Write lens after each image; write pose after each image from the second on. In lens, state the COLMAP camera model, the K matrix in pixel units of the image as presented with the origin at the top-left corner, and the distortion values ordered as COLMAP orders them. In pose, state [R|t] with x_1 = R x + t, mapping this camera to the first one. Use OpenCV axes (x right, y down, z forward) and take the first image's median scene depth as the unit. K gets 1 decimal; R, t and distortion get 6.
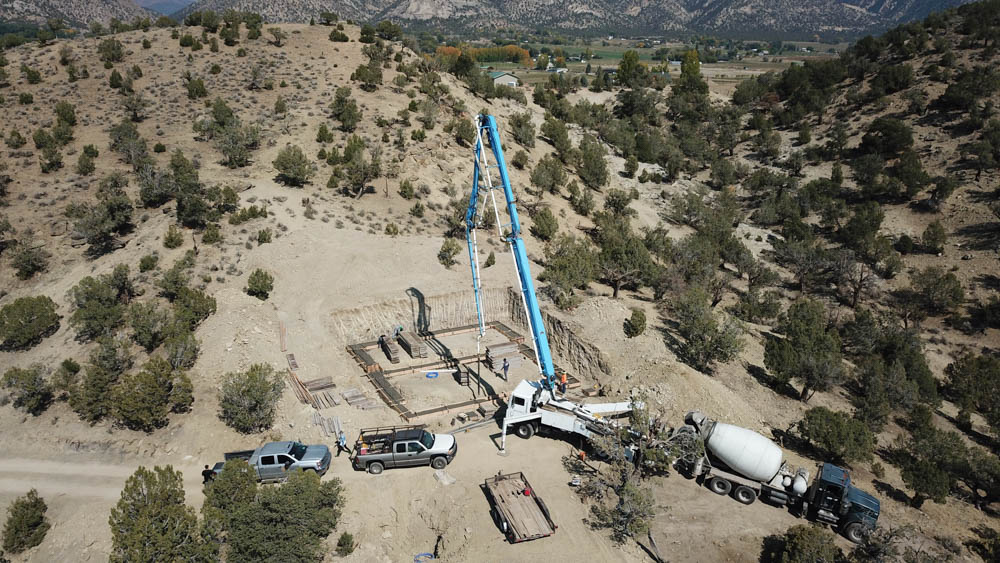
lens RADIAL K [[765.1, 0, 504.0], [0, 765.1, 271.7], [0, 0, 1]] dist [0.009111, -0.006347]
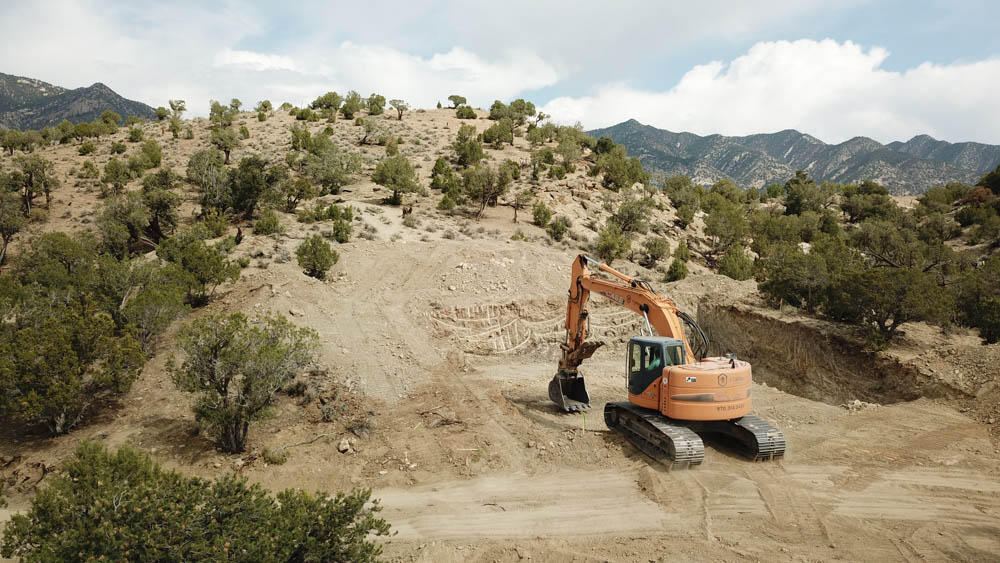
lens RADIAL K [[765.1, 0, 504.0], [0, 765.1, 271.7], [0, 0, 1]] dist [0.009111, -0.006347]
pose [[0.987669, 0.011490, -0.156135, -0.043208], [-0.045380, 0.975498, -0.215278, 0.098135], [0.149836, 0.219708, 0.963990, 0.268235]]
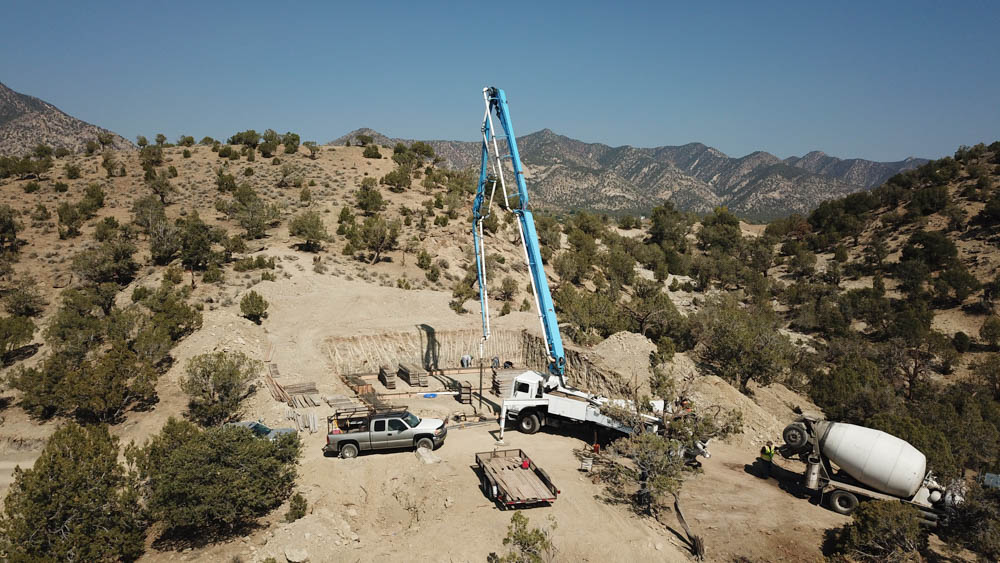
lens RADIAL K [[765.1, 0, 504.0], [0, 765.1, 271.7], [0, 0, 1]] dist [0.009111, -0.006347]
pose [[0.998768, 0.017655, -0.046379, 0.017020], [-0.027730, 0.973607, -0.226541, 0.111938], [0.041156, 0.227548, 0.972897, 0.064836]]
